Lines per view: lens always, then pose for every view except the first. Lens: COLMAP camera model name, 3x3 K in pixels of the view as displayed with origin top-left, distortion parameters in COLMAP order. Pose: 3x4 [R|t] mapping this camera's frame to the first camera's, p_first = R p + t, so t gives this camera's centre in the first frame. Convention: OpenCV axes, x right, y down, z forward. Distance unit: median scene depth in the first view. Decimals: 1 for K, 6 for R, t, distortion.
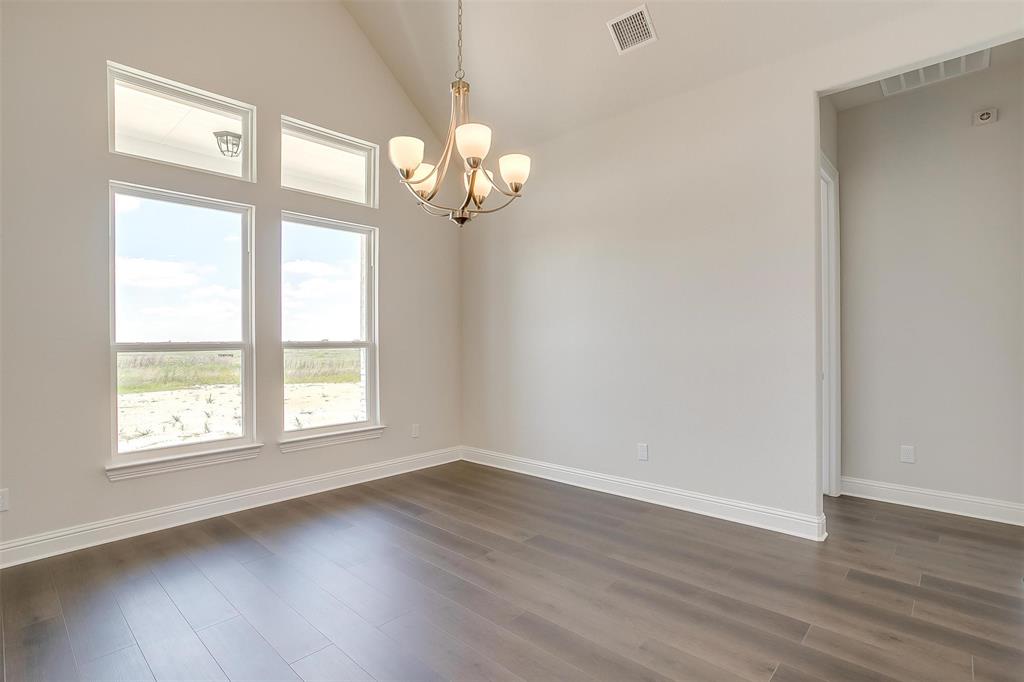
lens RADIAL K [[507.7, 0, 505.7], [0, 507.7, 339.6], [0, 0, 1]] dist [-0.038660, 0.020765]
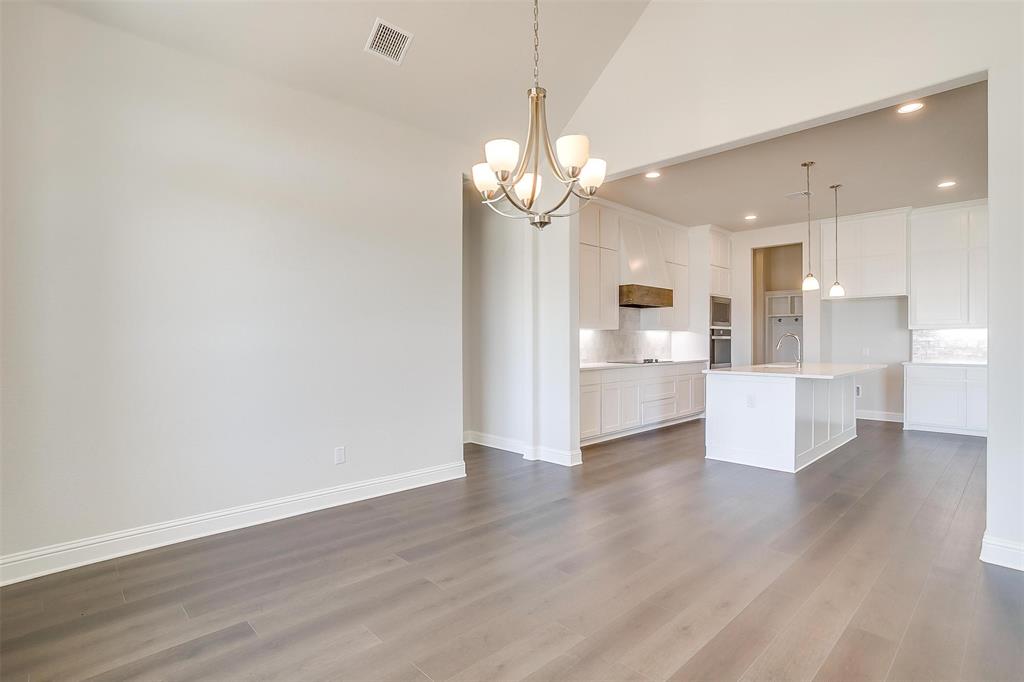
lens RADIAL K [[507.7, 0, 521.6], [0, 507.7, 342.7], [0, 0, 1]] dist [-0.038660, 0.020765]
pose [[0.027039, 0.006019, 0.999616, -0.280060], [0.000976, 0.999981, -0.006048, 0.004712], [-0.999634, 0.001139, 0.027032, 0.251709]]
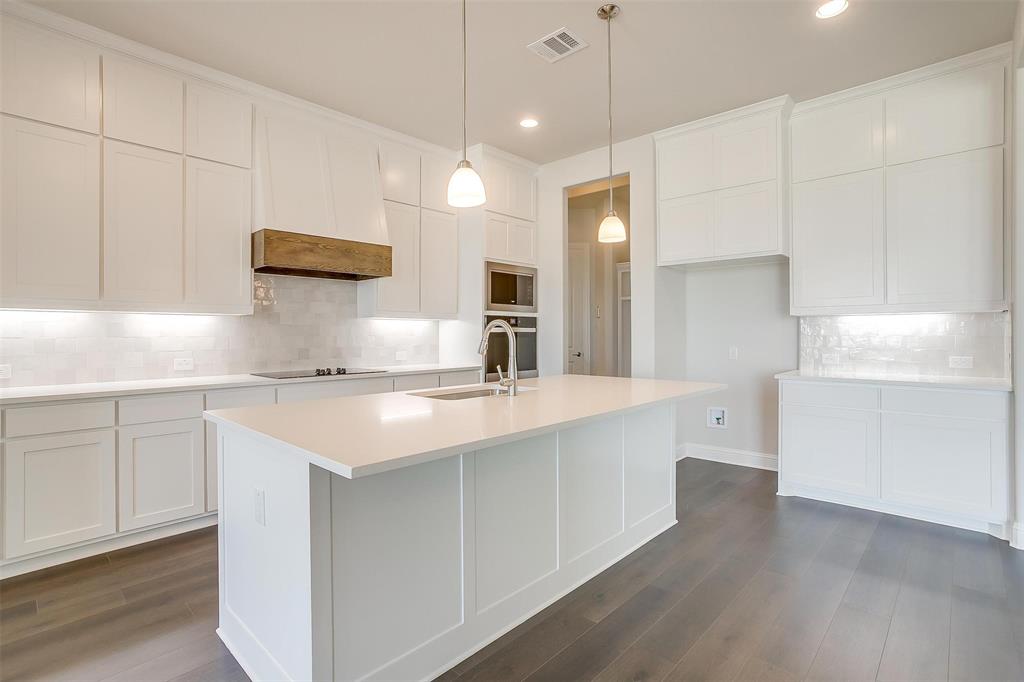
lens RADIAL K [[507.7, 0, 514.8], [0, 507.7, 331.8], [0, 0, 1]] dist [-0.038660, 0.020765]
pose [[-0.016006, 0.014096, 0.999773, 0.360699], [0.001358, 0.999900, -0.014076, -0.003078], [-0.999871, 0.001132, -0.016024, -0.347307]]
